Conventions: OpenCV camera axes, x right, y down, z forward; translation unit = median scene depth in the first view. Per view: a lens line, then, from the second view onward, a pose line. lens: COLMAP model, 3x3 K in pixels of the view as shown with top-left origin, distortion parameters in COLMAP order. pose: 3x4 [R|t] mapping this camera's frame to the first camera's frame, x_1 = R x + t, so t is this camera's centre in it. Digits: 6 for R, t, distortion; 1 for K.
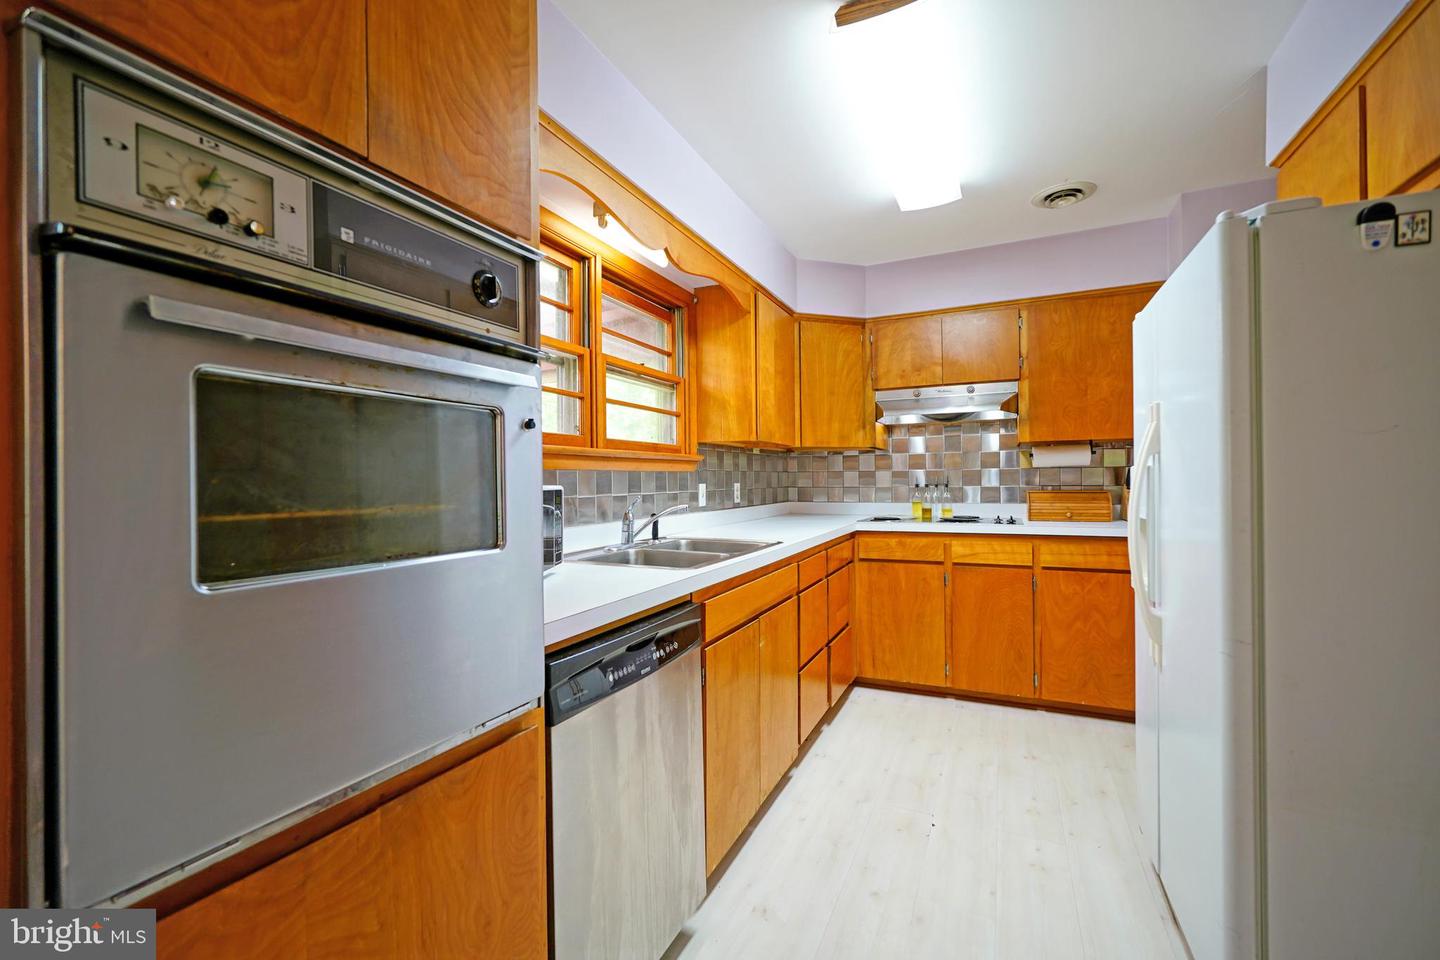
lens RADIAL K [[609.6, 0, 708.2], [0, 609.6, 478.3], [0, 0, 1]] dist [-0.012227, 0.006432]
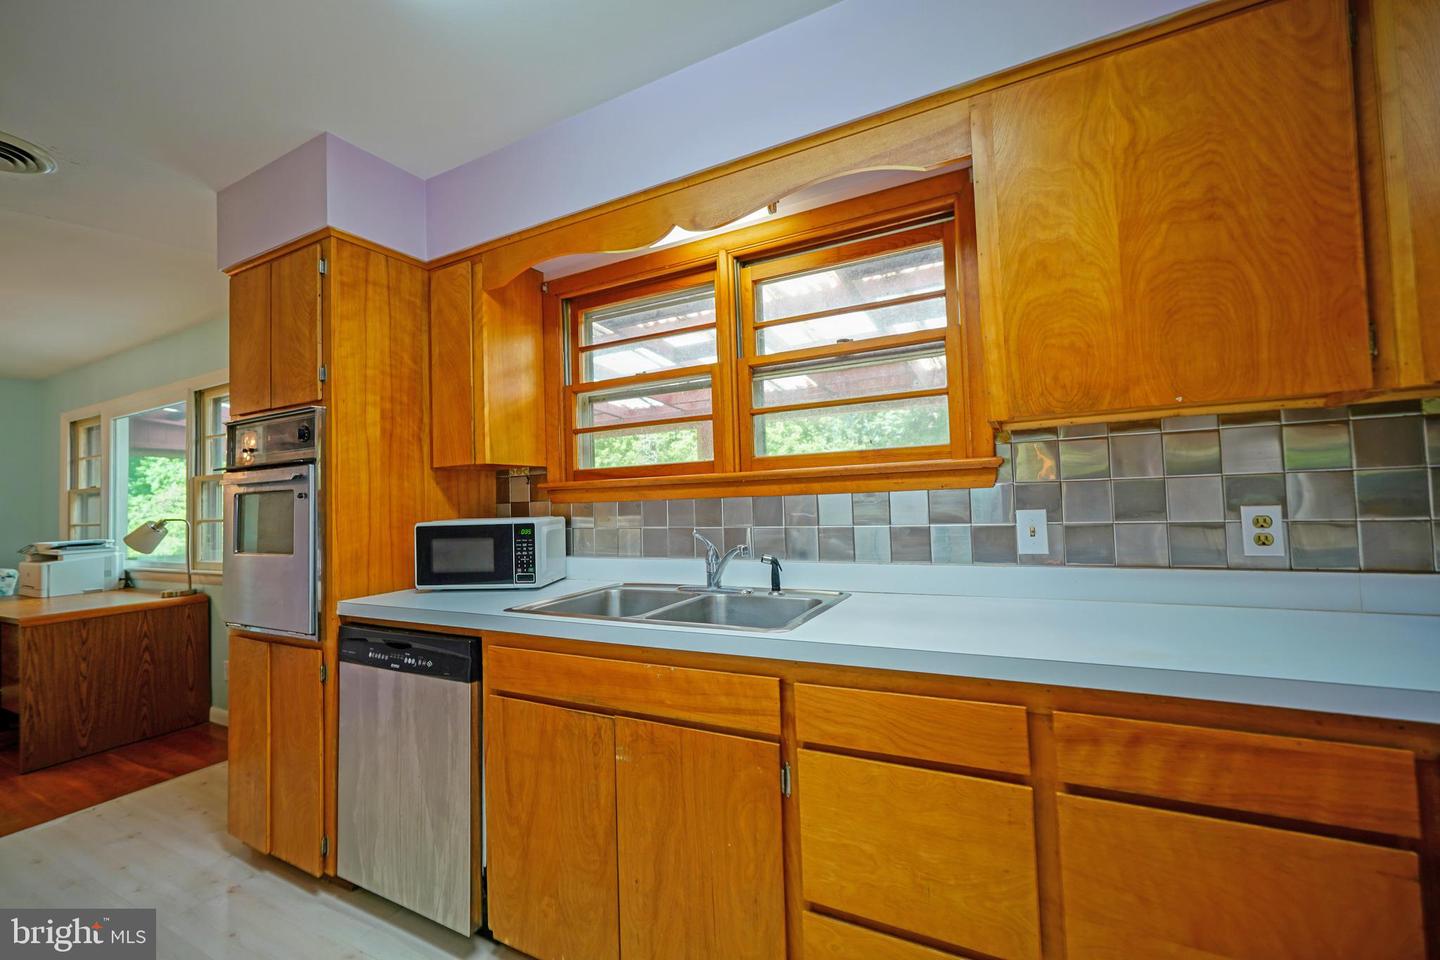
lens RADIAL K [[609.6, 0, 708.2], [0, 609.6, 478.3], [0, 0, 1]] dist [-0.012227, 0.006432]
pose [[-0.037614, -0.027082, -0.998925, 0.668232], [0.032889, 0.999058, -0.028324, -0.017613], [0.998751, -0.033919, -0.036688, 0.968134]]
